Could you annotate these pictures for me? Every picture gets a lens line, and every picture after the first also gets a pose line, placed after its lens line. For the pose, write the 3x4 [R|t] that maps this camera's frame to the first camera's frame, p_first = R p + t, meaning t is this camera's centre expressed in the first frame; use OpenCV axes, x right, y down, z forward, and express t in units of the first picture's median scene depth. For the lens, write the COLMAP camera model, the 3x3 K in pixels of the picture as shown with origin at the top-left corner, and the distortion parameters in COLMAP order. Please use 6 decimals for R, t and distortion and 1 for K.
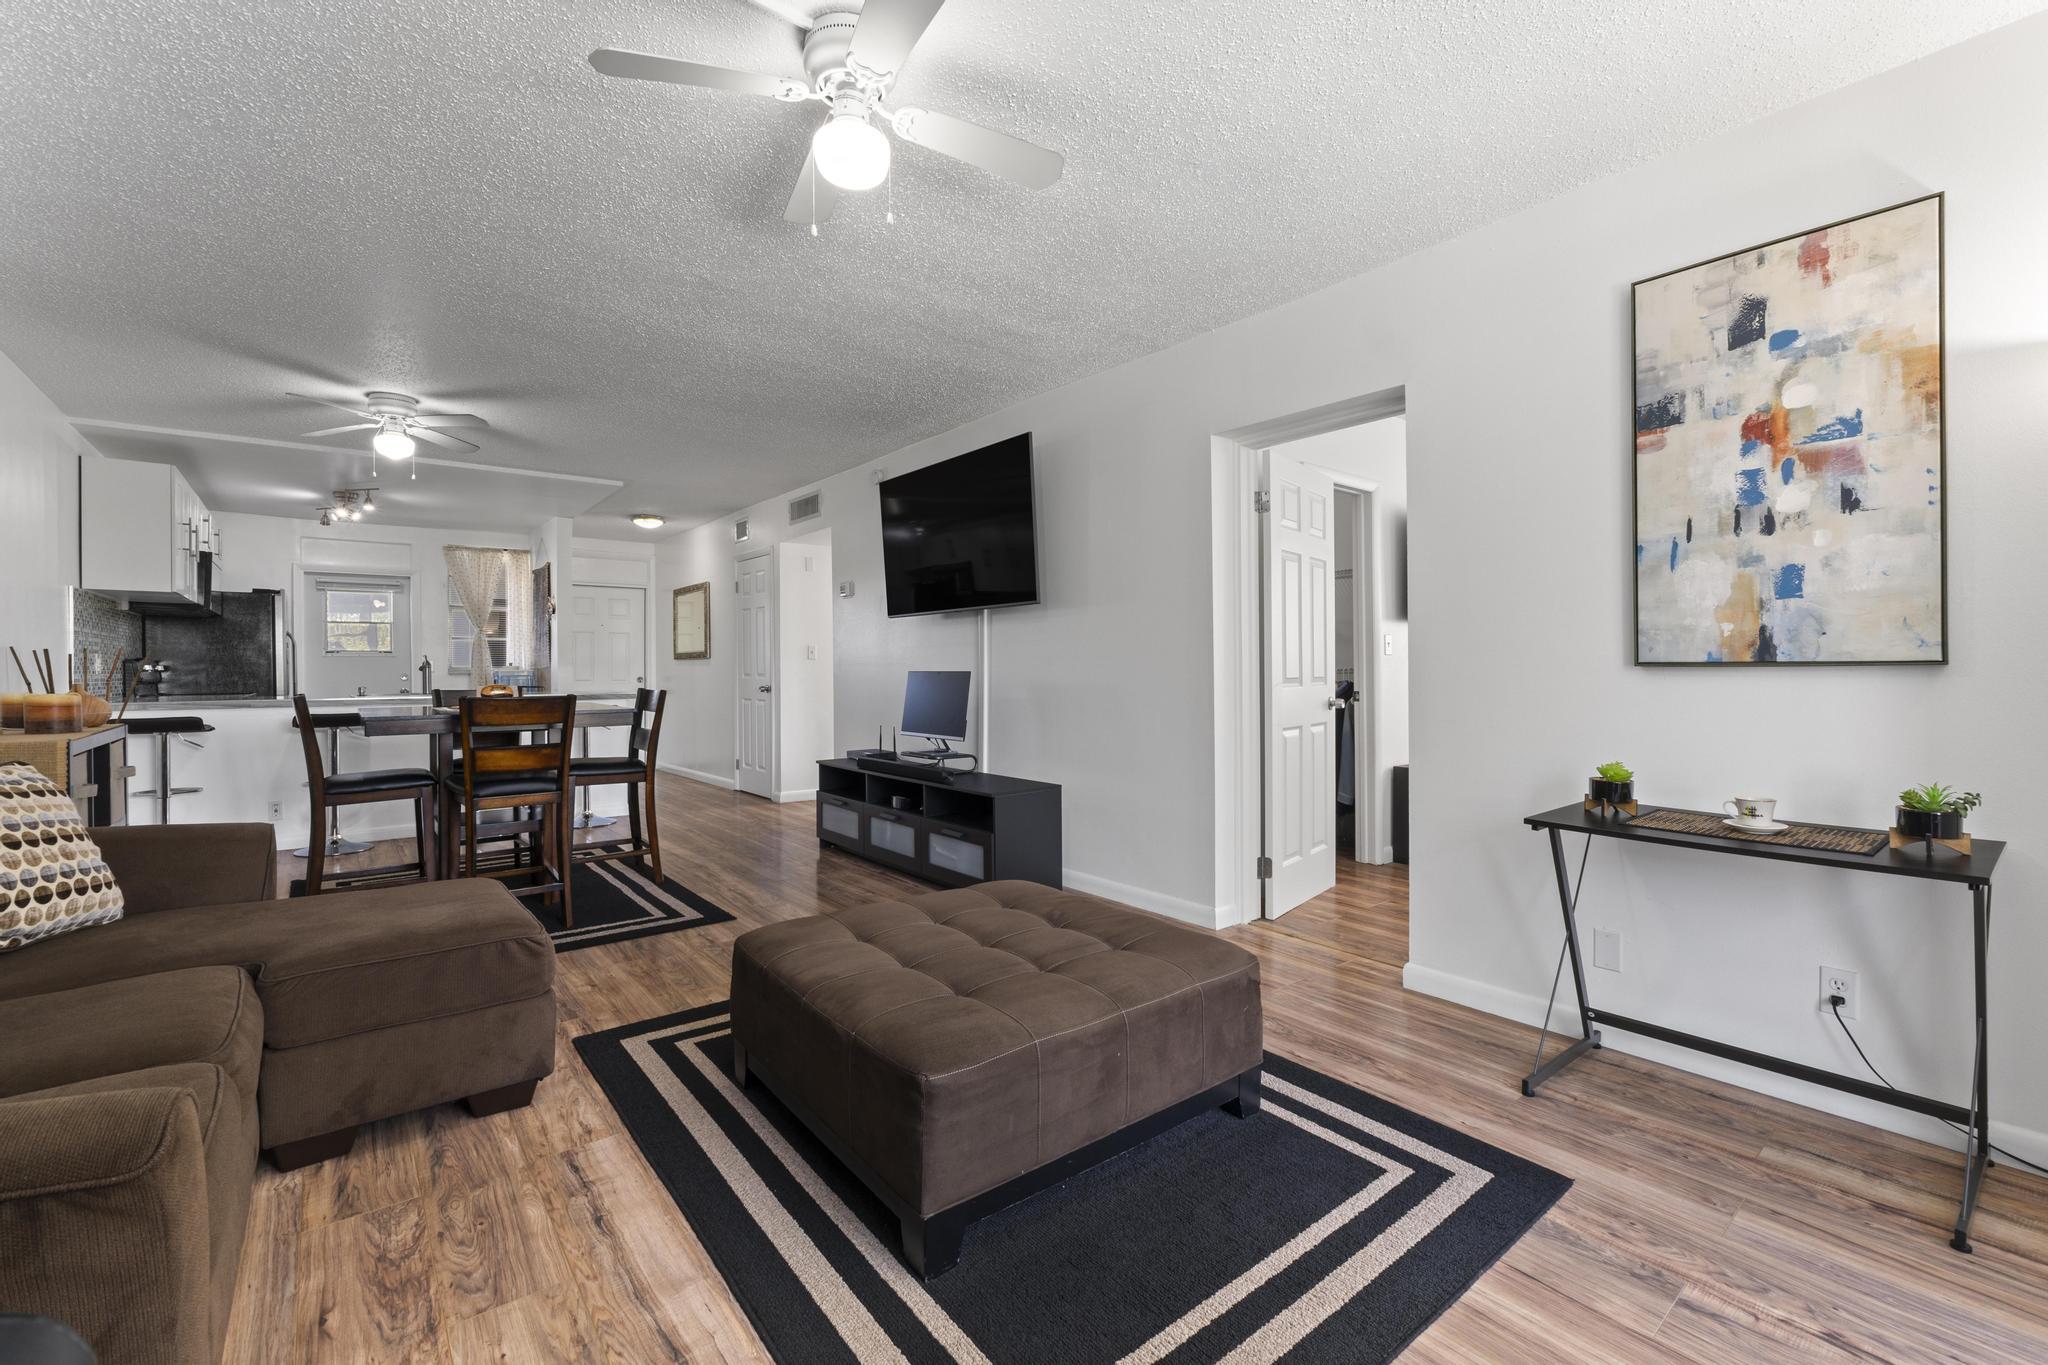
lens RADIAL K [[868.0, 0, 1031.9], [0, 868.0, 675.6], [0, 0, 1]] dist [-0.001309, -0.001128]
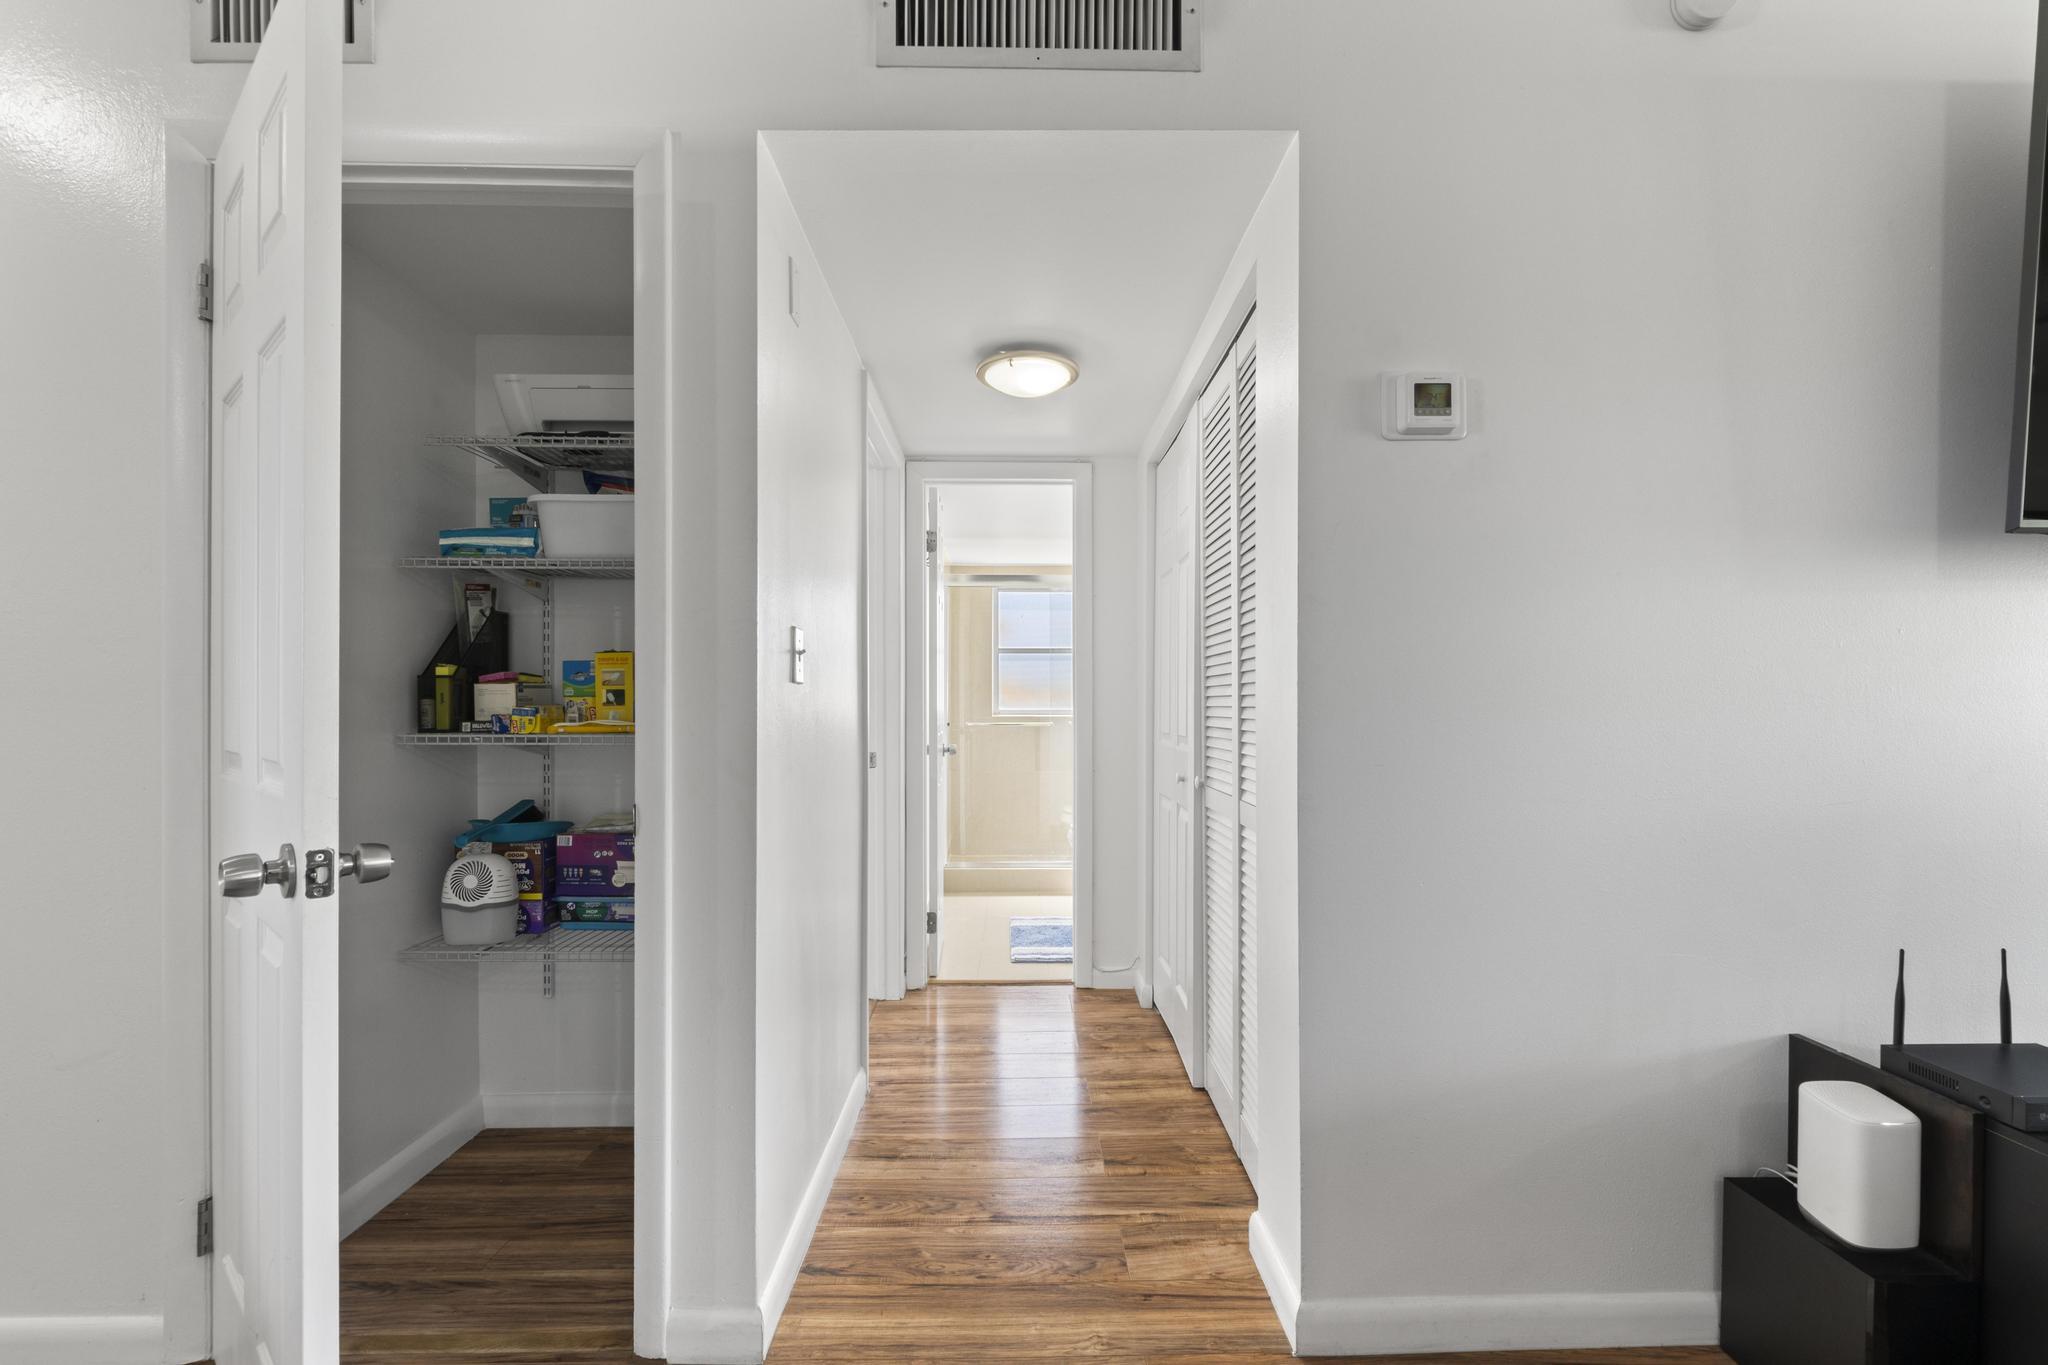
lens RADIAL K [[857.0, 0, 1037.8], [0, 857.0, 699.2], [0, 0, 1]] dist [-0.002280, -0.000475]
pose [[0.609685, 0.008064, 0.792603, -0.741881], [0.006457, 0.999865, -0.015140, -0.019038], [-0.792618, 0.014349, 0.609550, 1.475988]]
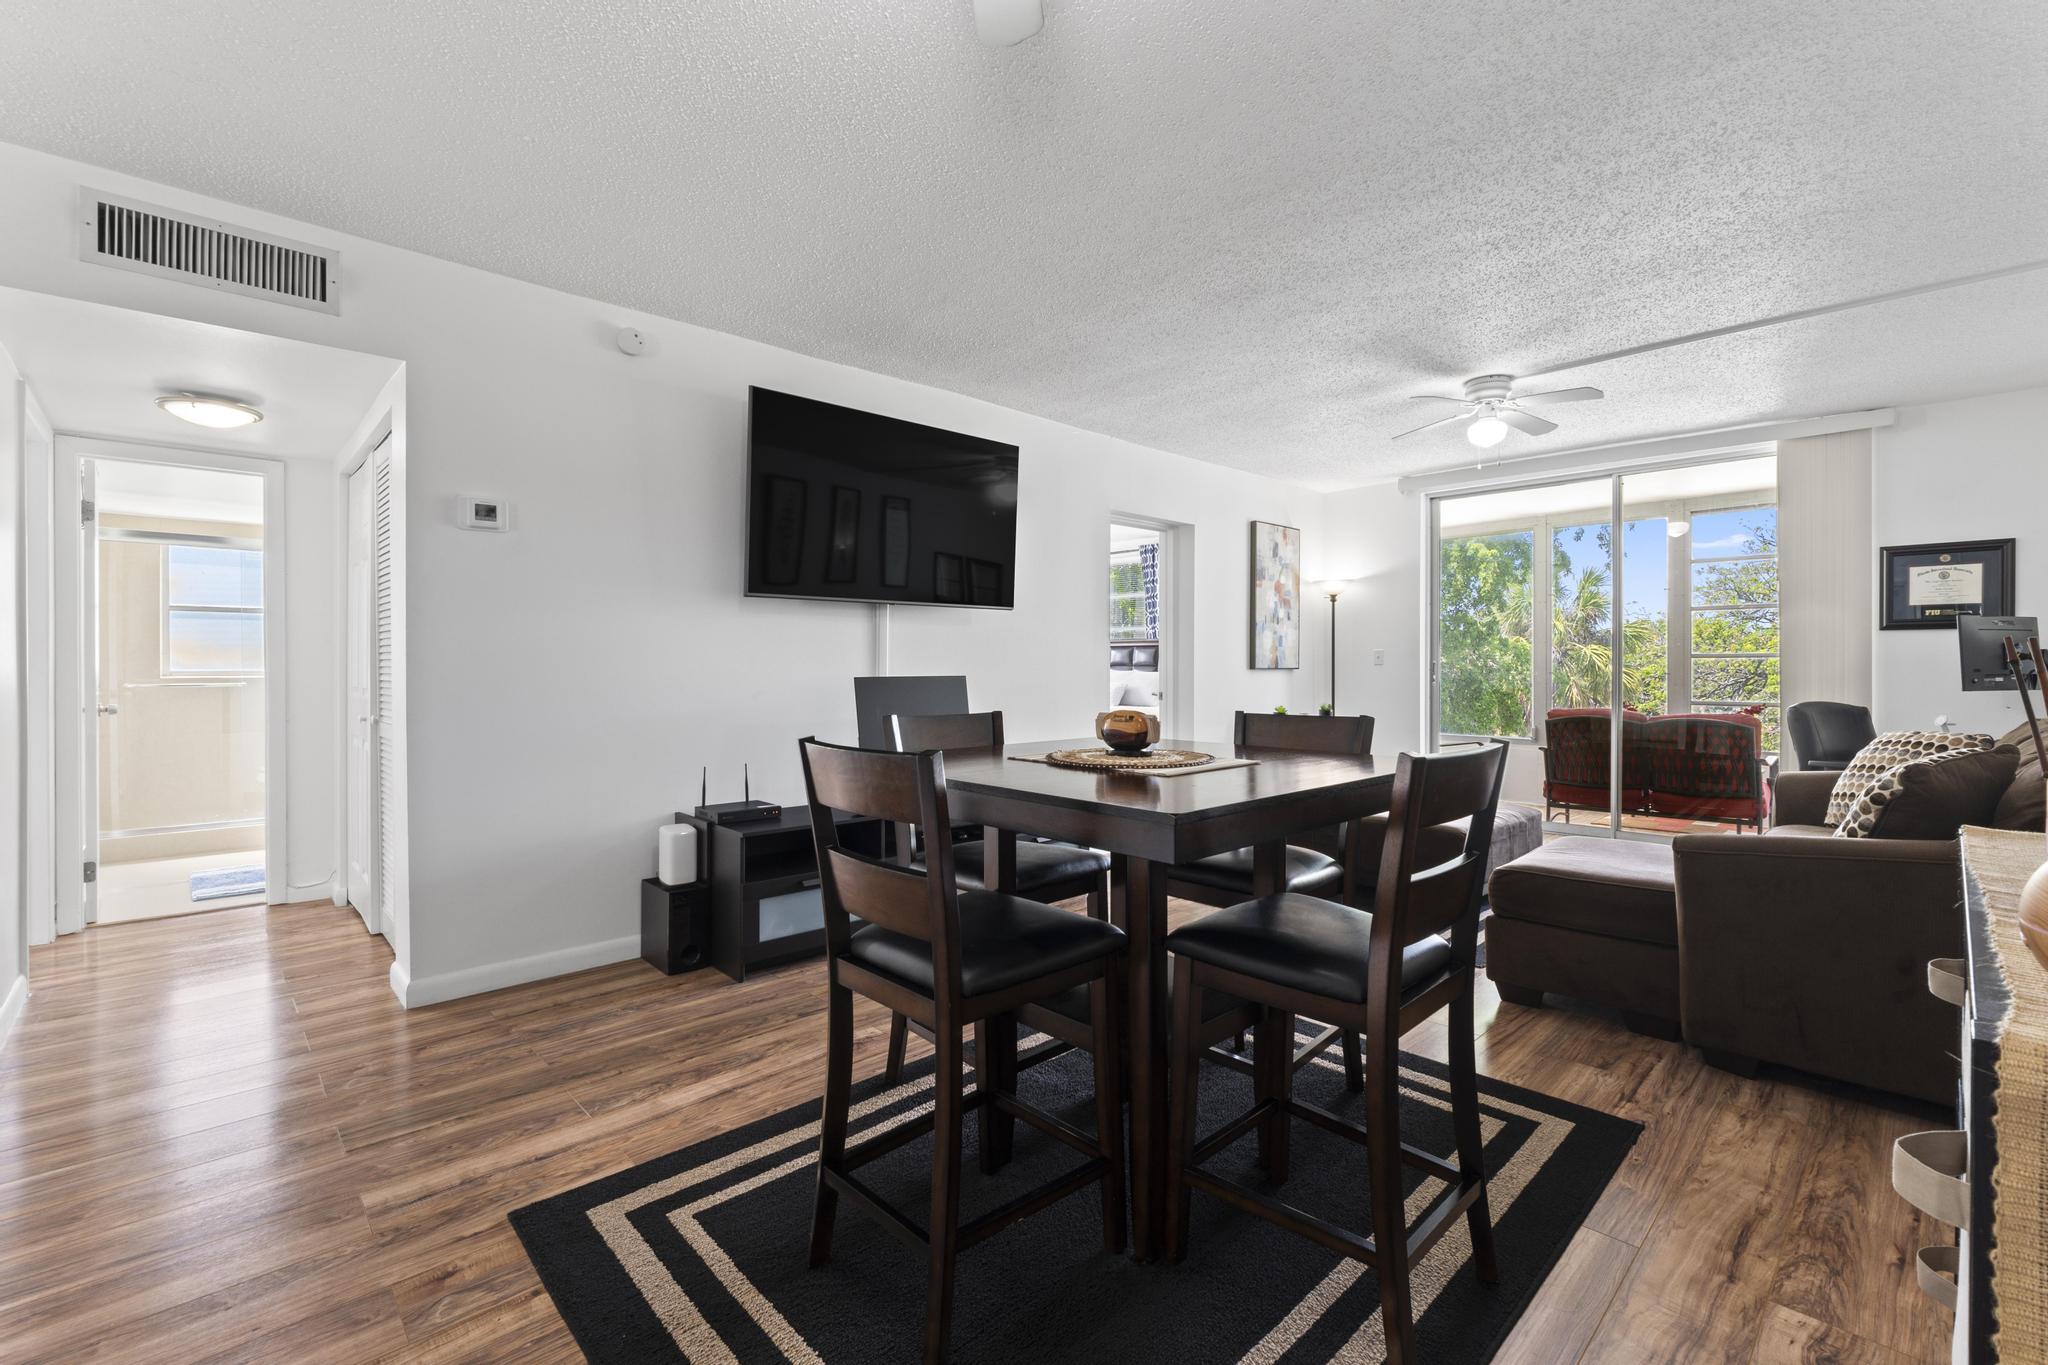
lens RADIAL K [[888.7, 0, 1038.4], [0, 888.7, 670.0], [0, 0, 1]] dist [-0.002114, -0.000333]
pose [[-0.081771, -0.000171, 0.996651, -1.157026], [0.011092, 0.999938, 0.001082, -0.012105], [-0.996589, 0.011143, -0.081764, 1.147114]]
